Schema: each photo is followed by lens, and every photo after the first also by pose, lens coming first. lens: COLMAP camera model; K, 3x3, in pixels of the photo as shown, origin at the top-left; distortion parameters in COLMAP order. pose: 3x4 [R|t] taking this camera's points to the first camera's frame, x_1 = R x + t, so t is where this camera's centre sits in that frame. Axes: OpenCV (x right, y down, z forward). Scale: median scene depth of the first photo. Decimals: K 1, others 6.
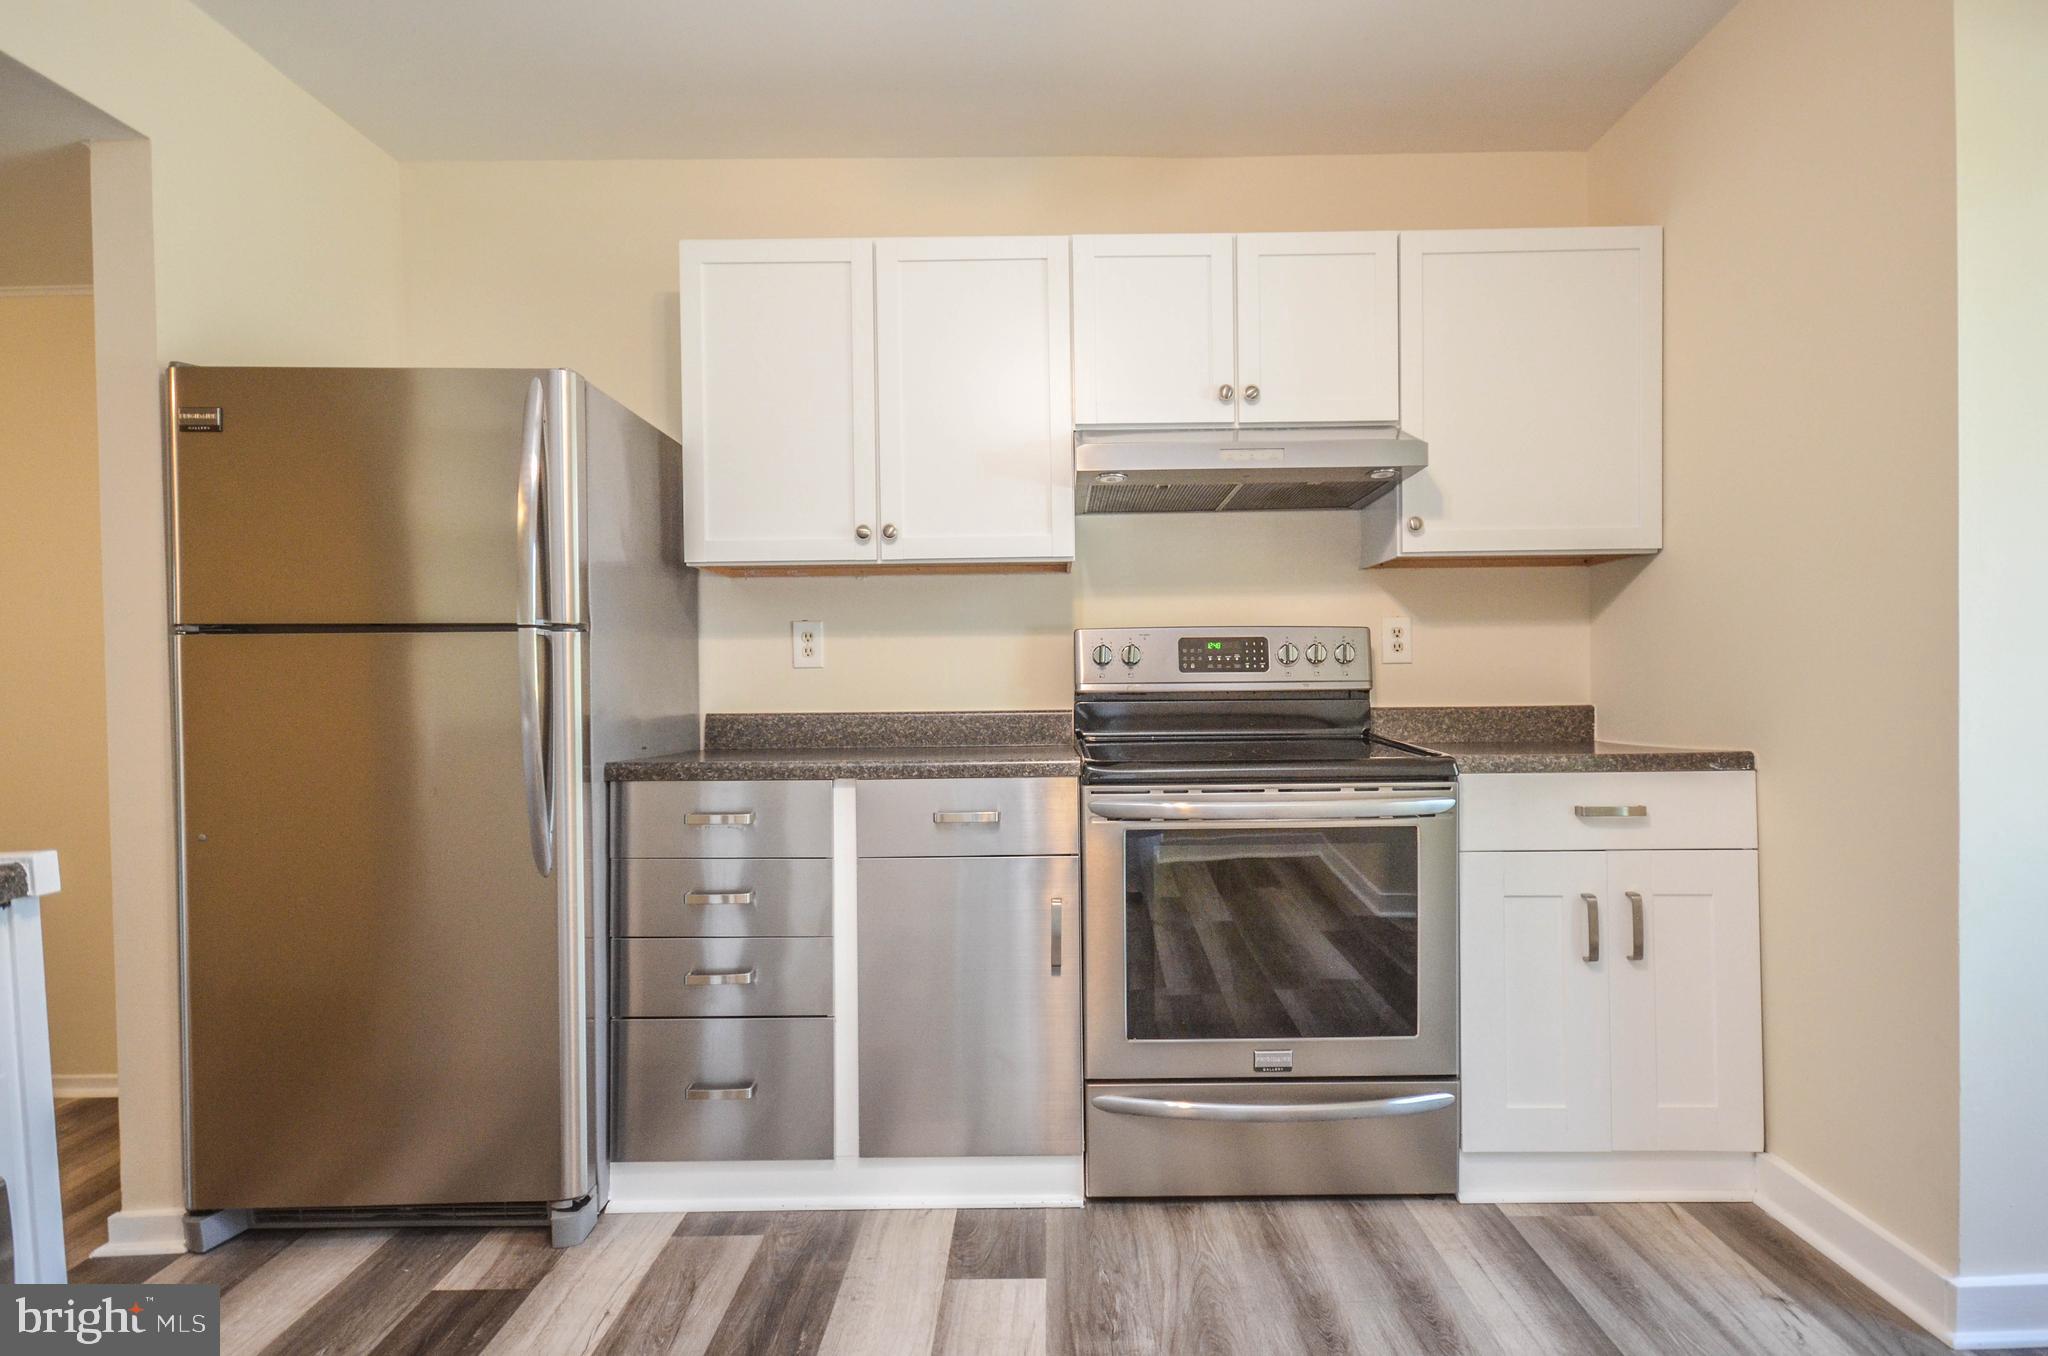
lens RADIAL K [[1019.1, 0, 1026.2], [0, 1019.1, 684.6], [0, 0, 1]] dist [0.010550, -0.008890]
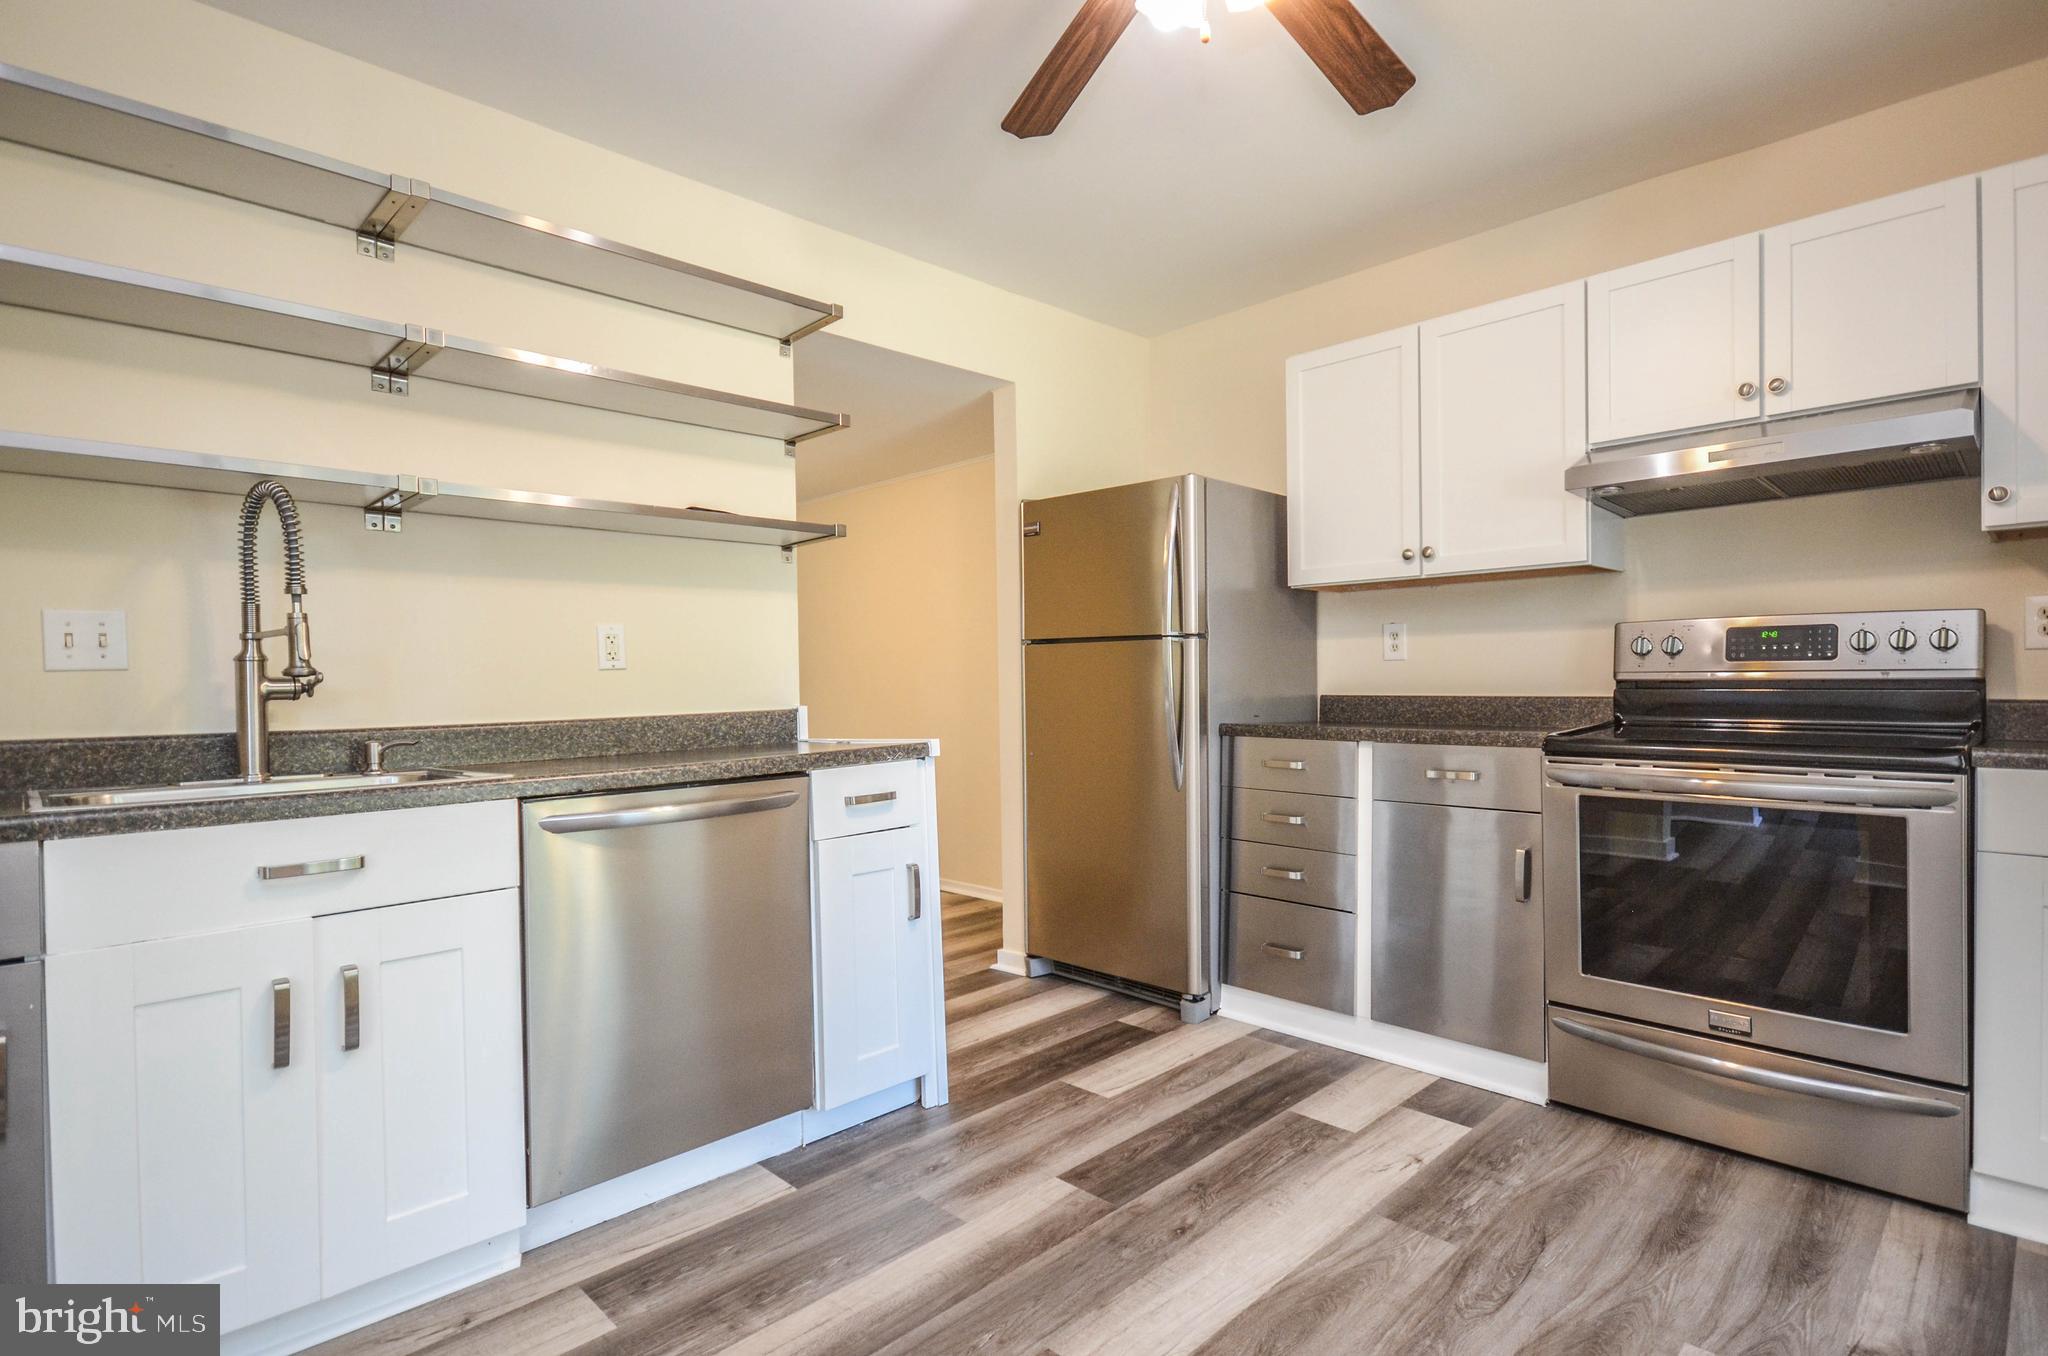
lens RADIAL K [[1019.1, 0, 1026.2], [0, 1019.1, 684.6], [0, 0, 1]] dist [0.010550, -0.008890]
pose [[0.690781, 0.008953, -0.723008, 0.495025], [-0.005430, 0.999959, 0.007194, 0.009434], [0.723043, -0.001043, 0.690802, -0.270964]]
